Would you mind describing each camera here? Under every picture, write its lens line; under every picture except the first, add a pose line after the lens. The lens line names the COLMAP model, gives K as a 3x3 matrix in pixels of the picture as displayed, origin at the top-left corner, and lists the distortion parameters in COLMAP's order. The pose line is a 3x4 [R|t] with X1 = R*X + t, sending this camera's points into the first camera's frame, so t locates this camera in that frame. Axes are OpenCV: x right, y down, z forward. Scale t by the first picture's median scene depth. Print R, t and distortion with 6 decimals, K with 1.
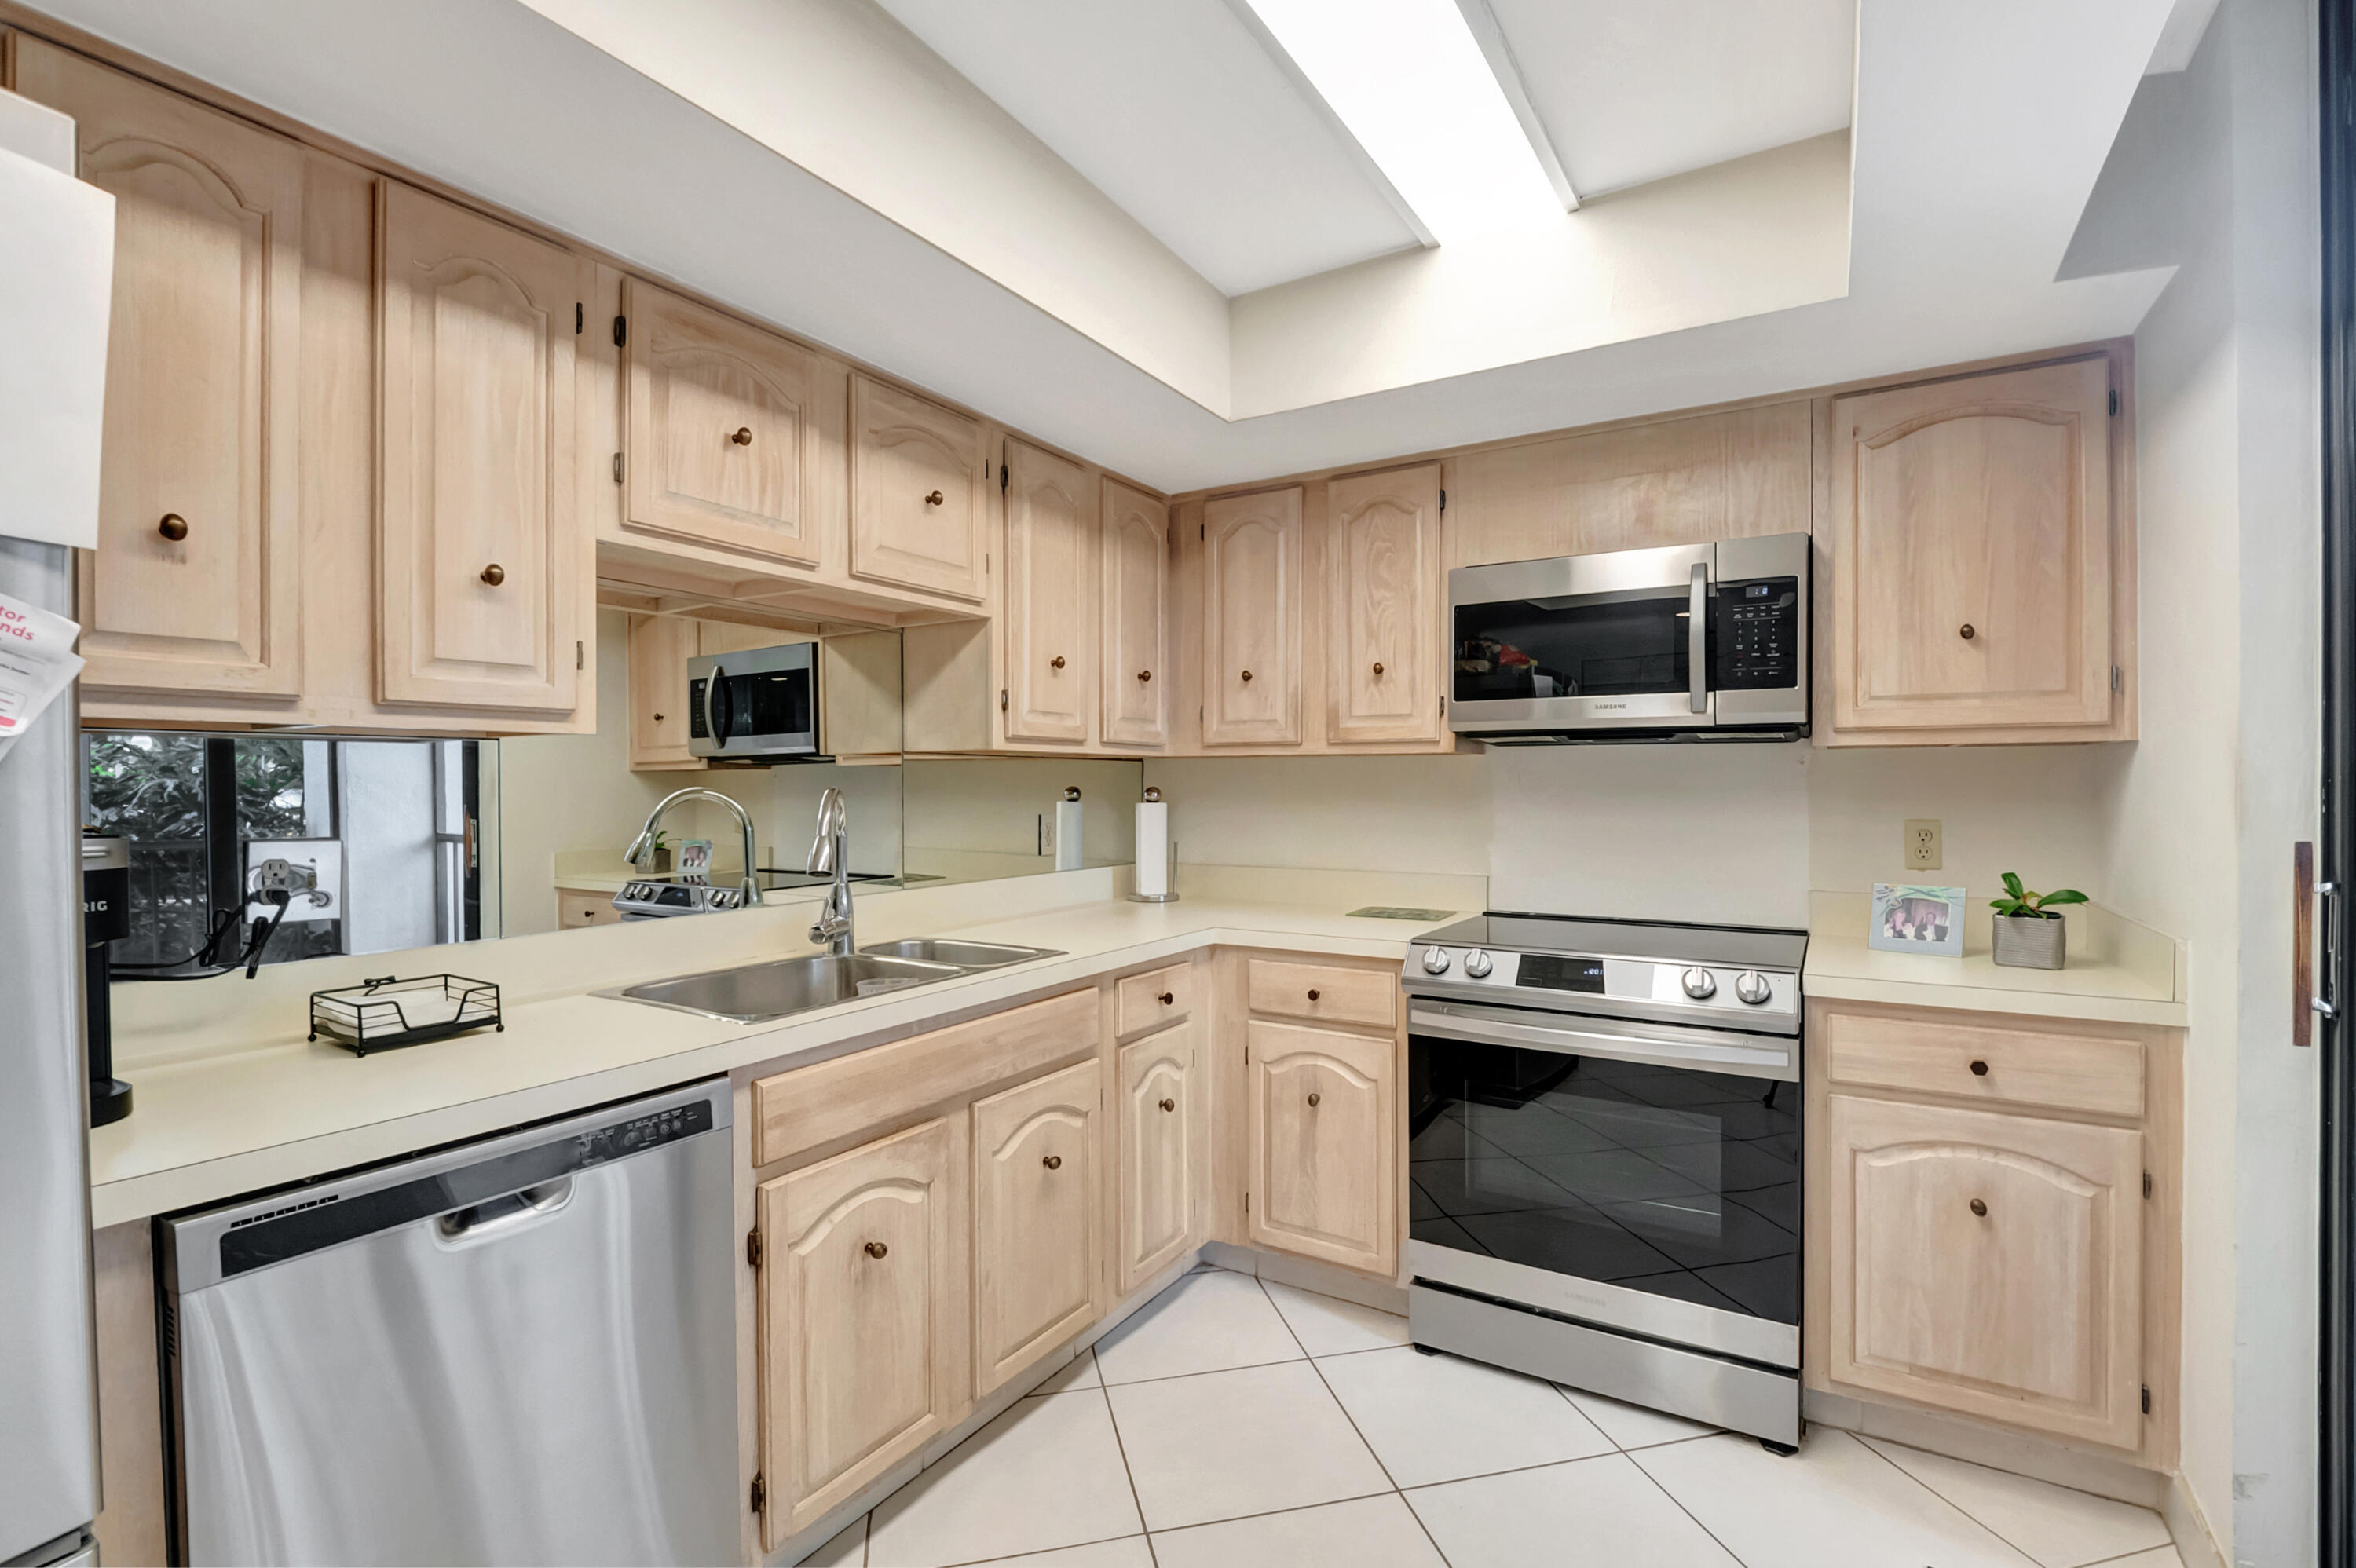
lens RADIAL K [[1049.8, 0, 1196.3], [0, 1049.8, 775.4], [0, 0, 1]] dist [-0.000934, -0.011591]
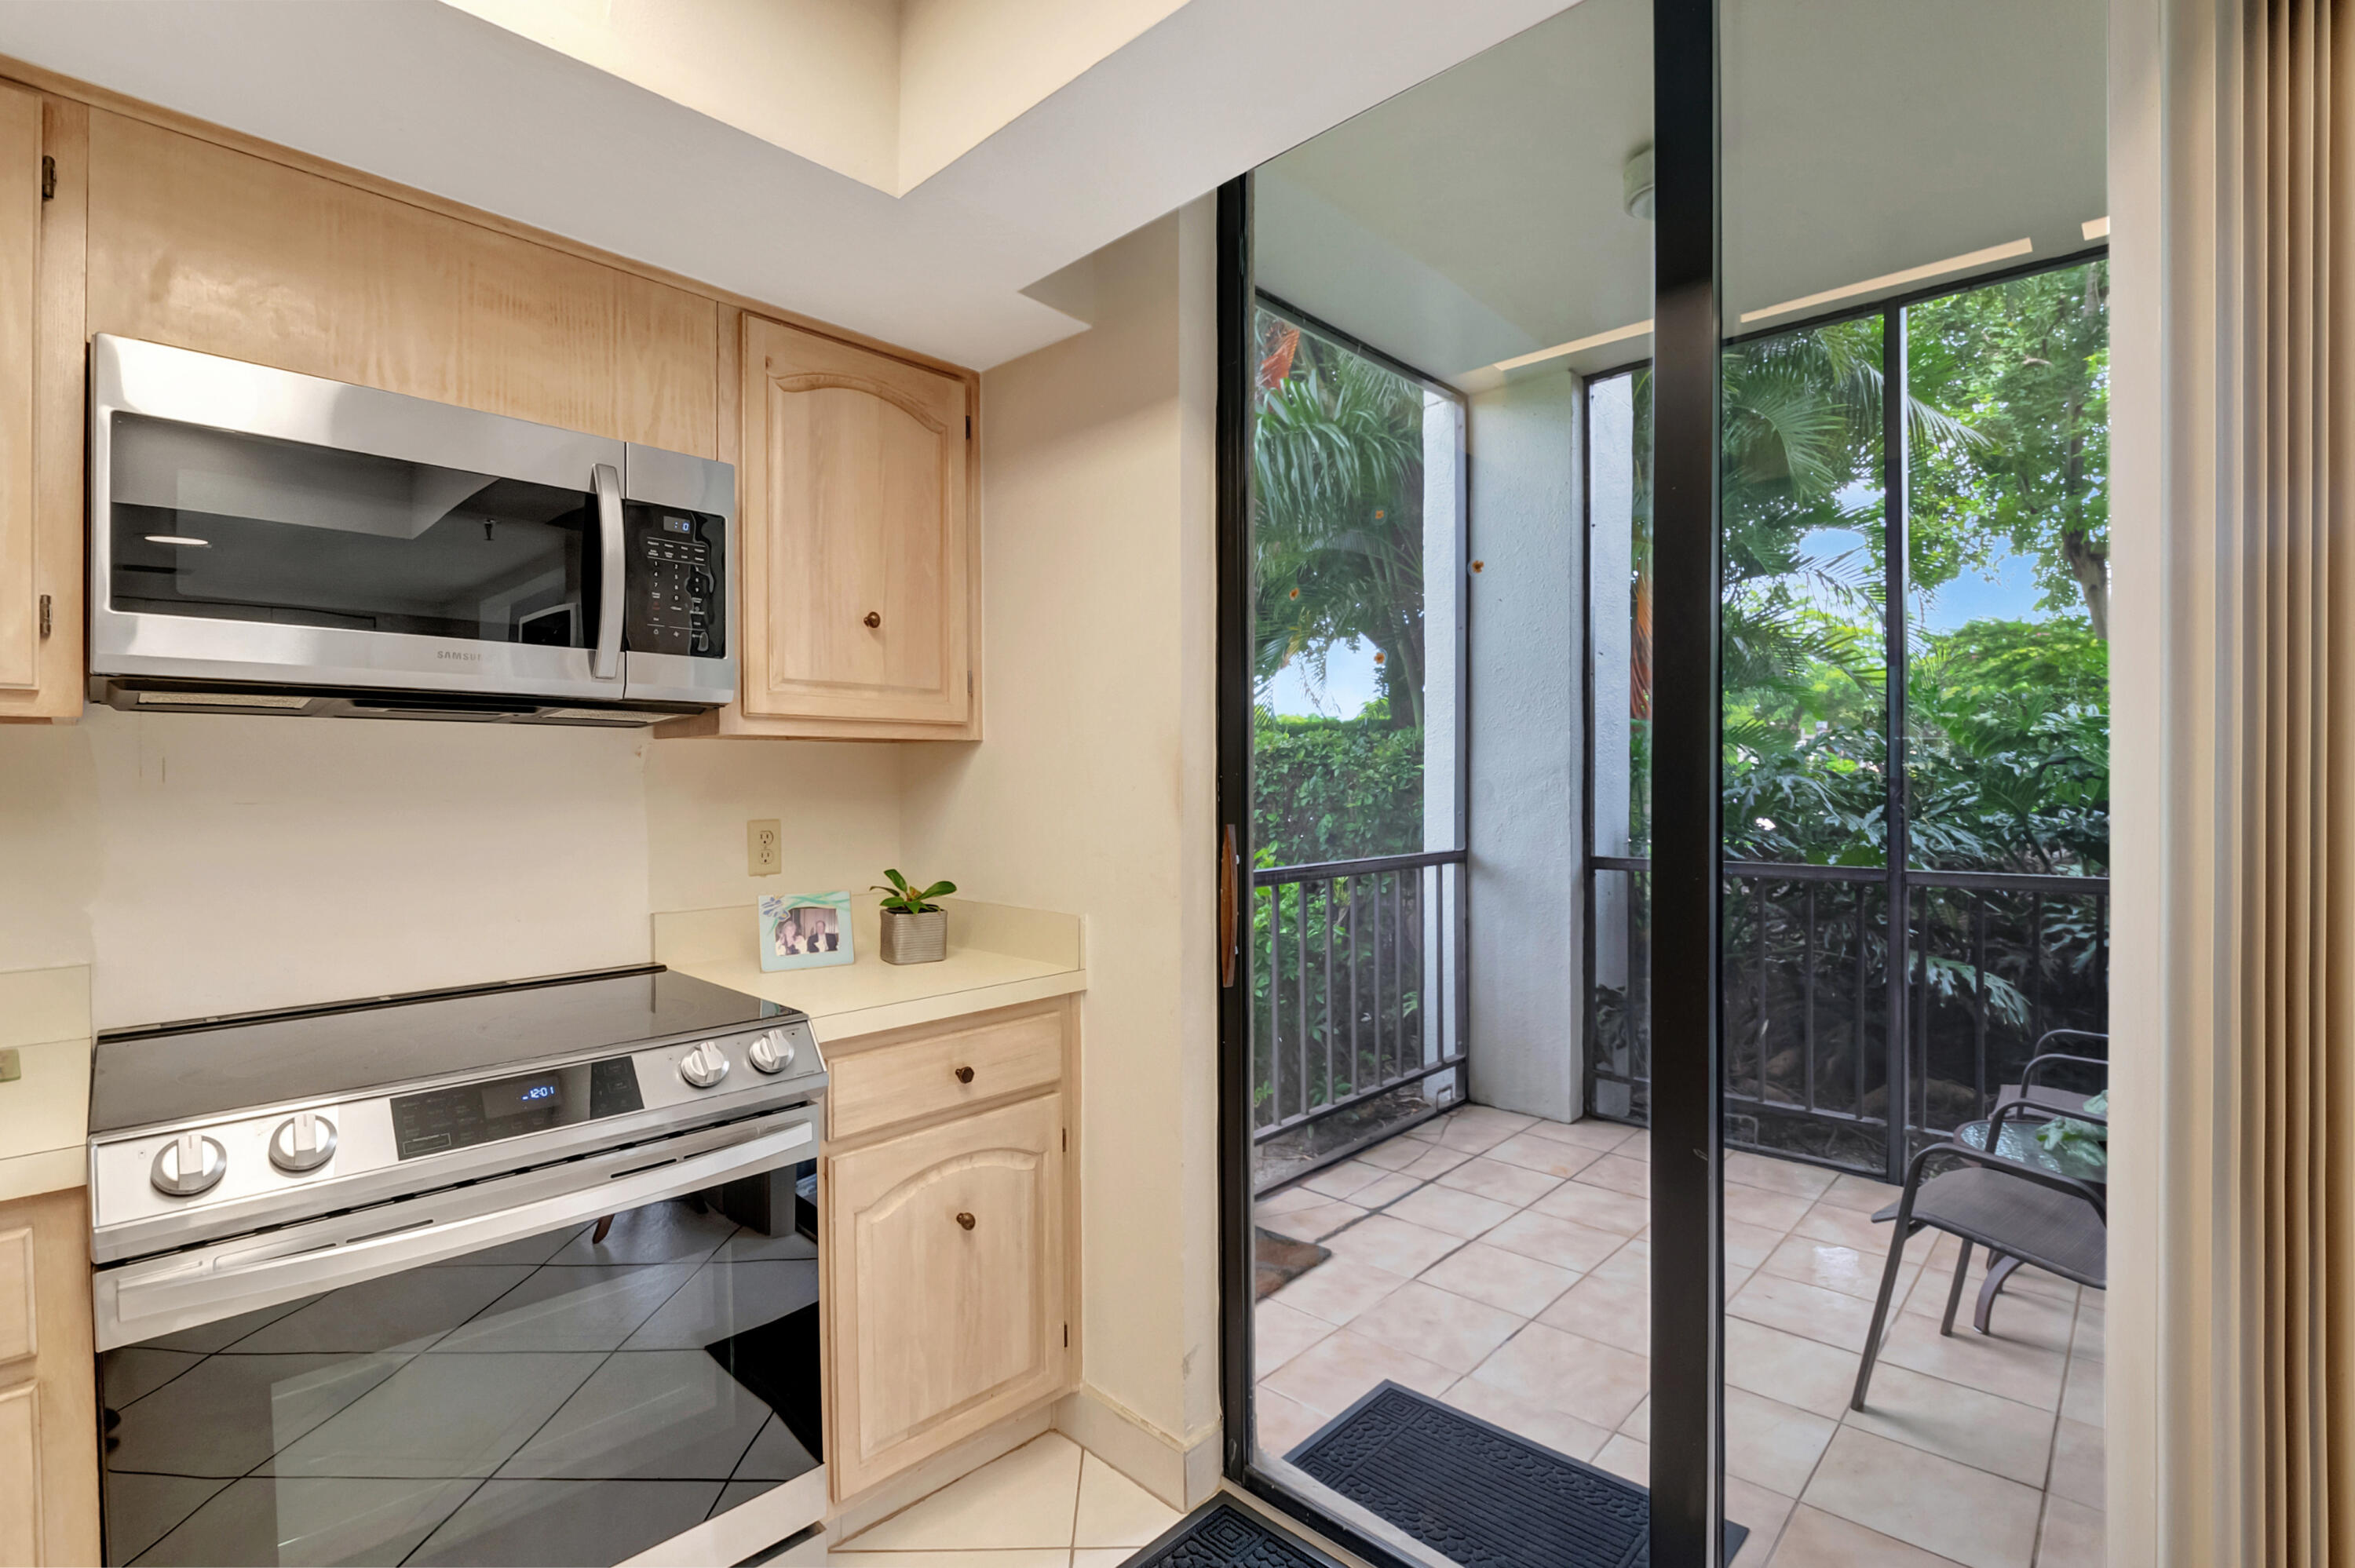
lens RADIAL K [[1048.9, 0, 1133.6], [0, 1048.9, 775.7], [0, 0, 1]] dist [0.003949, -0.010136]
pose [[0.231480, 0.003220, 0.972834, -0.128084], [-0.002965, 0.999992, -0.002604, 0.005993], [-0.972835, -0.002282, 0.231488, 0.527759]]
